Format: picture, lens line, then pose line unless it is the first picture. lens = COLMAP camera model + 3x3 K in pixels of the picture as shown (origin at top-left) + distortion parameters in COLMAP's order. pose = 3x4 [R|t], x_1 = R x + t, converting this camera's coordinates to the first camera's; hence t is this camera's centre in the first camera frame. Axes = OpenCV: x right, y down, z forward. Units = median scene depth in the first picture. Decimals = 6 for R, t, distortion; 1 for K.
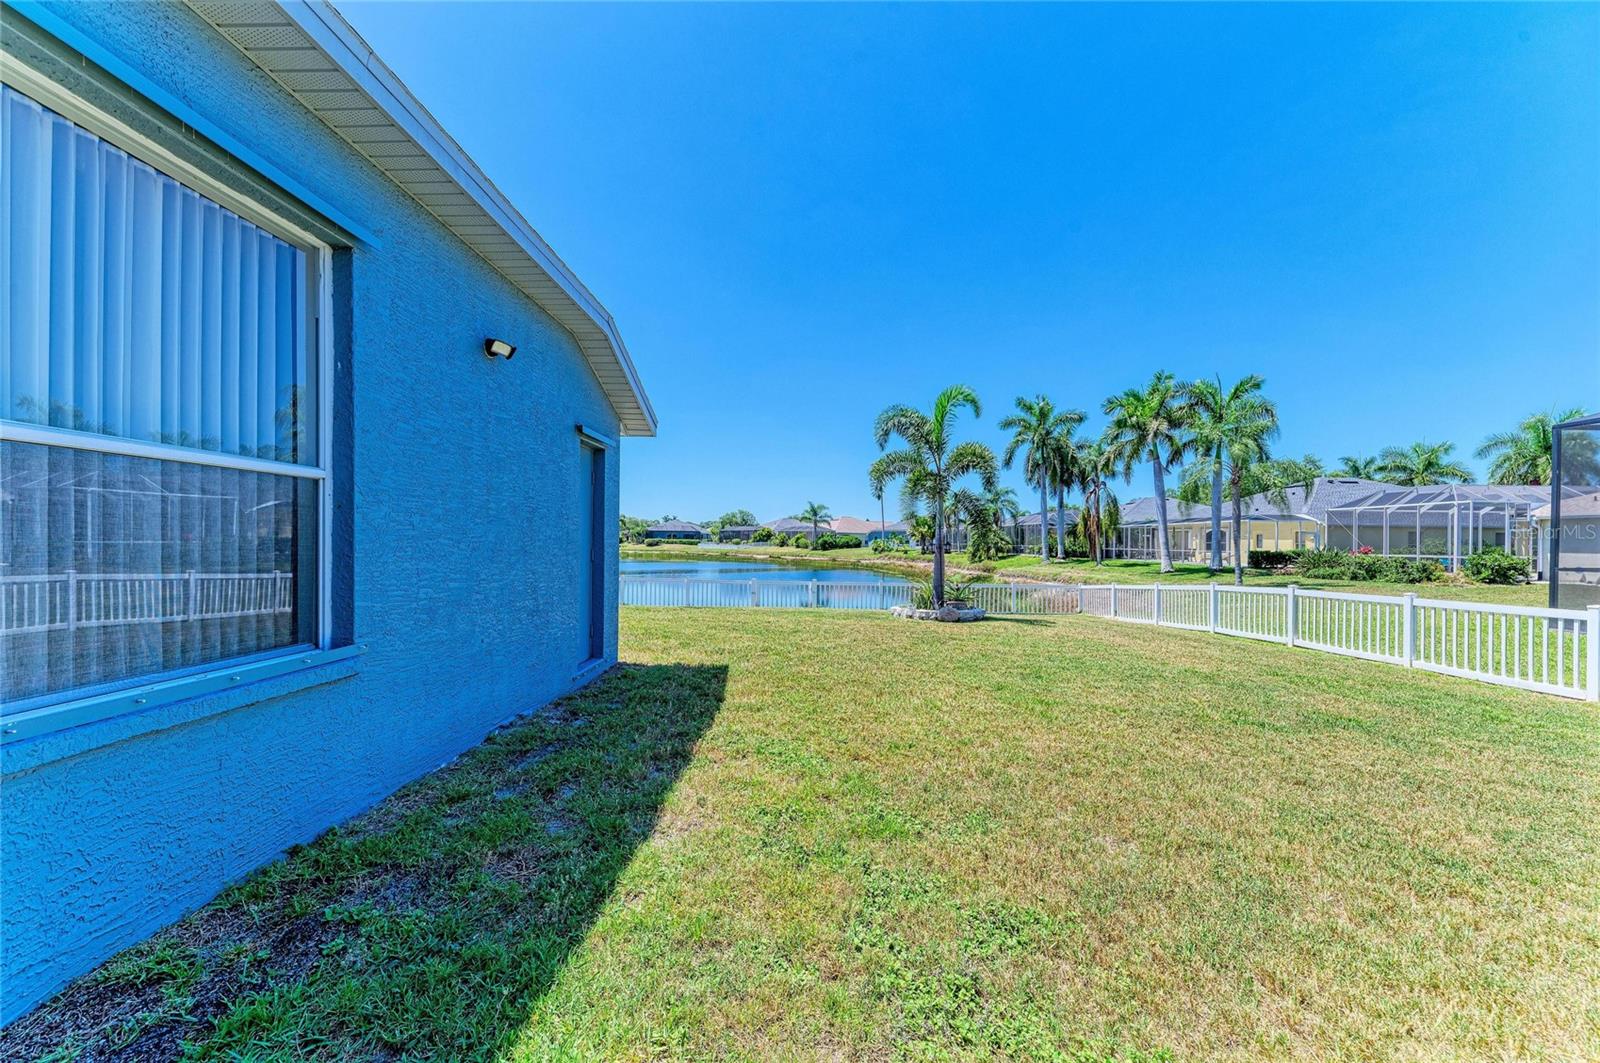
lens RADIAL K [[629.3, 0, 789.7], [0, 629.3, 542.1], [0, 0, 1]] dist [0.019232, -0.004259]
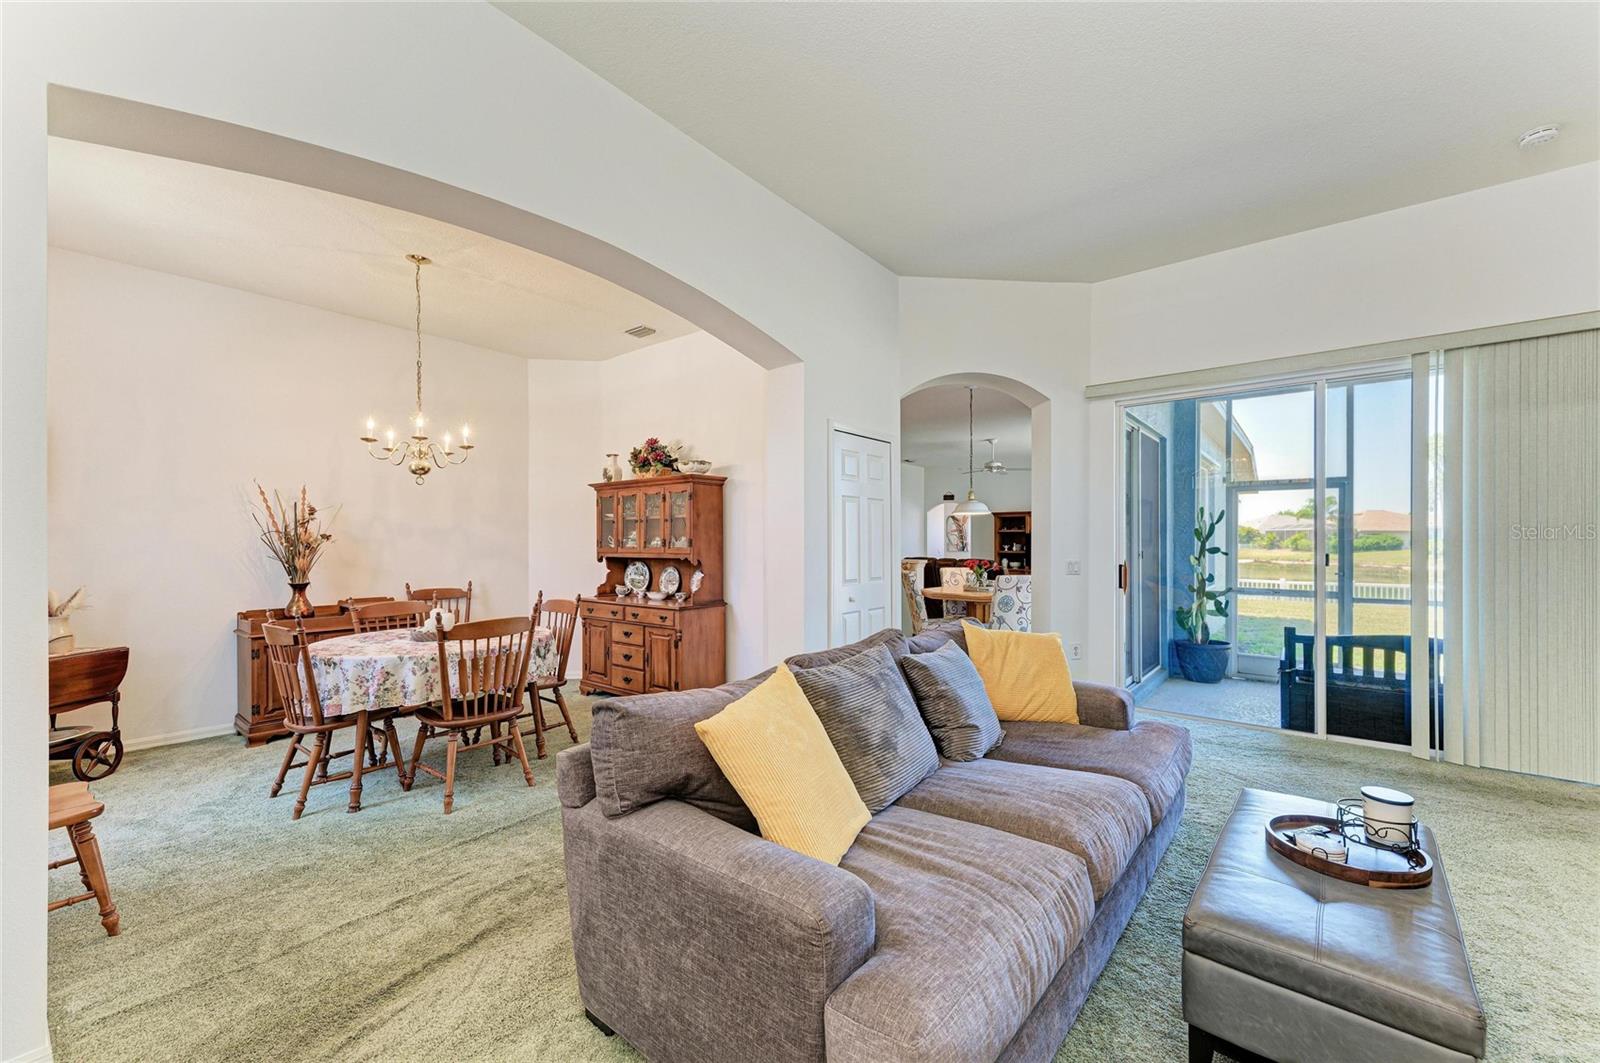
lens RADIAL K [[629.3, 0, 811.9], [0, 629.3, 544.5], [0, 0, 1]] dist [0.019232, -0.004259]
pose [[0.806538, -0.008220, -0.591125, -0.018526], [0.007826, 0.999964, -0.003228, -0.002439], [0.591131, -0.002022, 0.806573, -0.139572]]
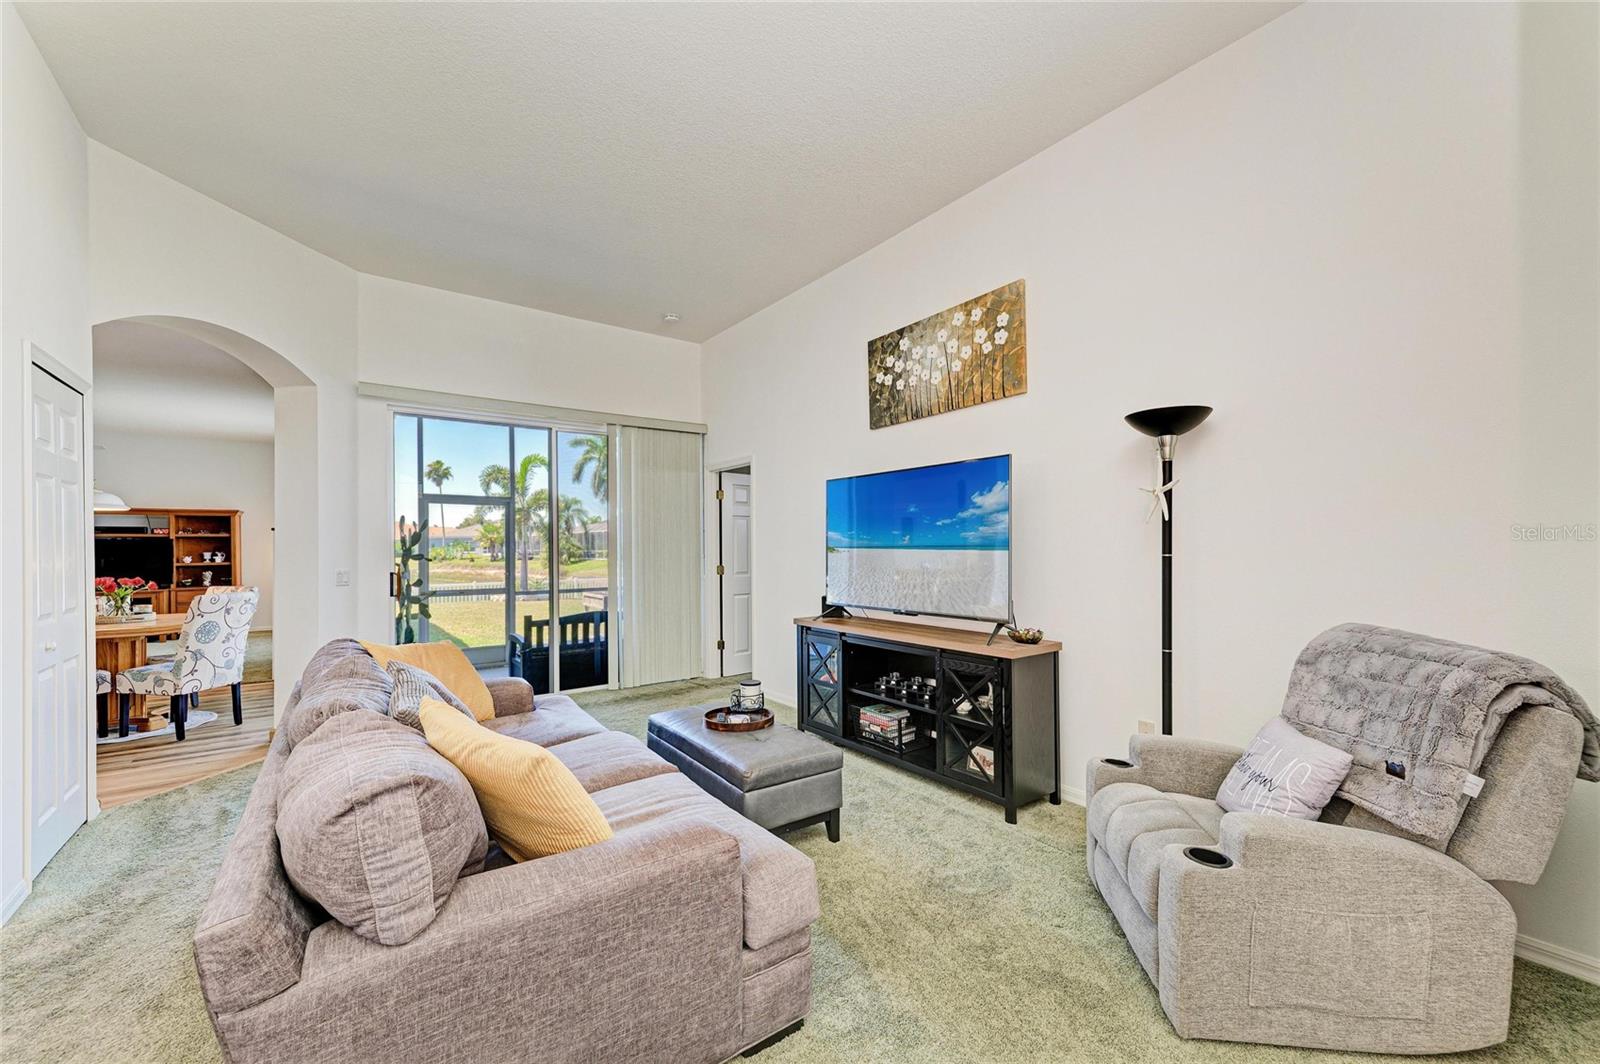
lens RADIAL K [[629.3, 0, 809.5], [0, 629.3, 541.5], [0, 0, 1]] dist [0.019232, -0.004259]
pose [[0.778111, -0.010568, 0.628037, -0.042782], [0.015647, 0.999874, -0.002562, -0.002665], [-0.627931, 0.011820, 0.778179, -0.145269]]
